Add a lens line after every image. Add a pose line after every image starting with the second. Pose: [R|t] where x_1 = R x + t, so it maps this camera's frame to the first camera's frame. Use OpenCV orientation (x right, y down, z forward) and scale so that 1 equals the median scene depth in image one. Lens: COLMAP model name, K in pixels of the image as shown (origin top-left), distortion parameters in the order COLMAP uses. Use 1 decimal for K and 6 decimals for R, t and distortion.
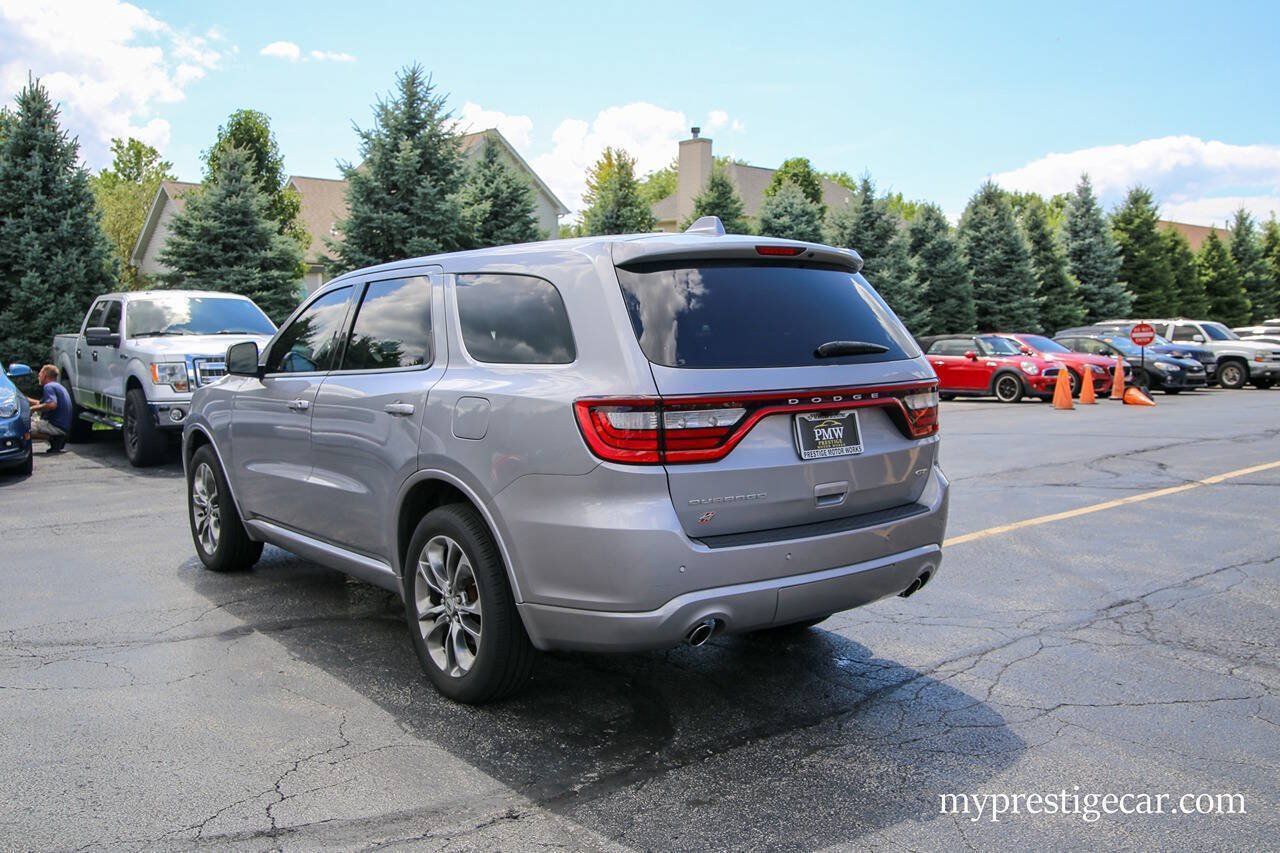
lens RADIAL K [[1176.2, 0, 651.3], [0, 1176.2, 420.2], [0, 0, 1]] dist [0.001789, 0.000000]
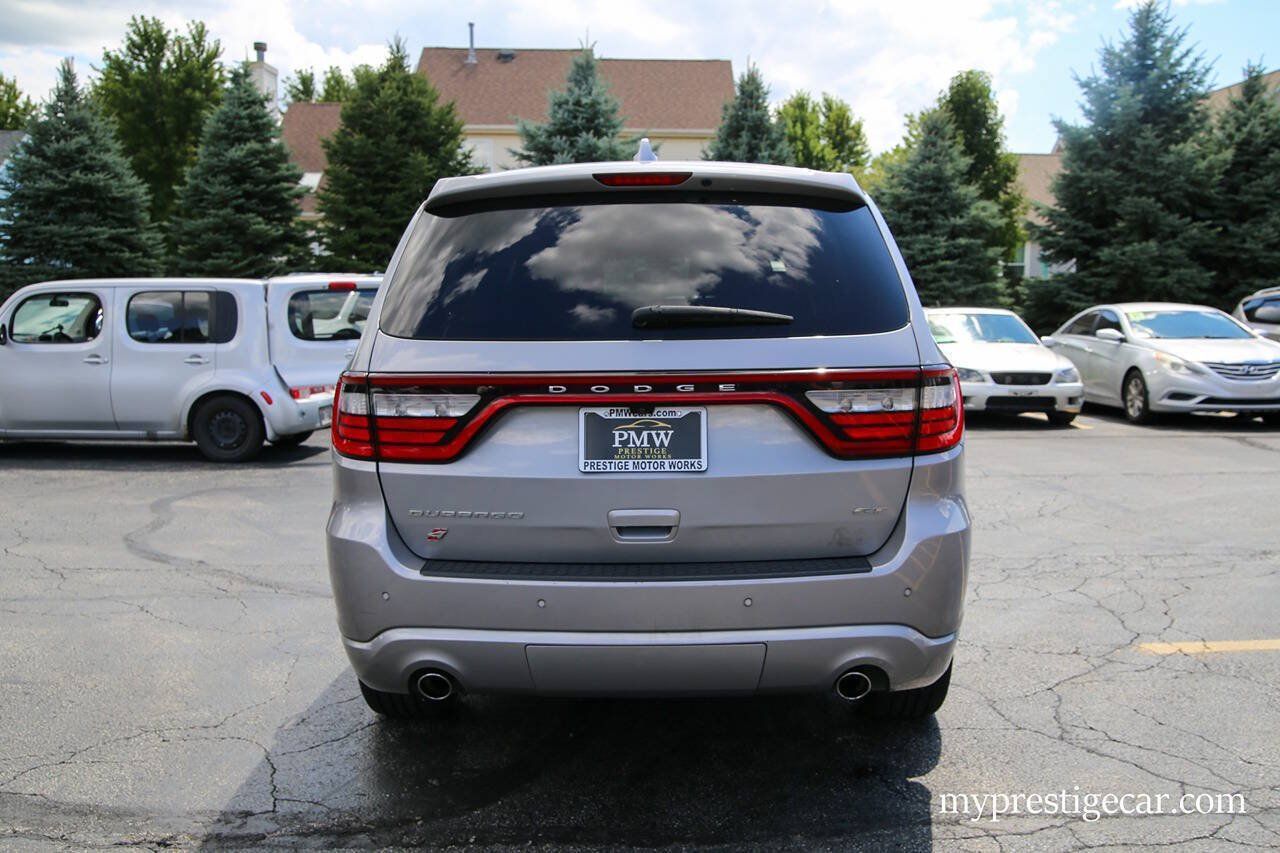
lens RADIAL K [[1219.2, 0, 651.6], [0, 1219.2, 433.4], [0, 0, 1]] dist [0.005344, 0.000000]
pose [[0.785987, 0.074299, -0.613762, 0.097395], [-0.056124, 0.997228, 0.048847, -0.004466], [0.615690, -0.003946, 0.787979, 0.070785]]
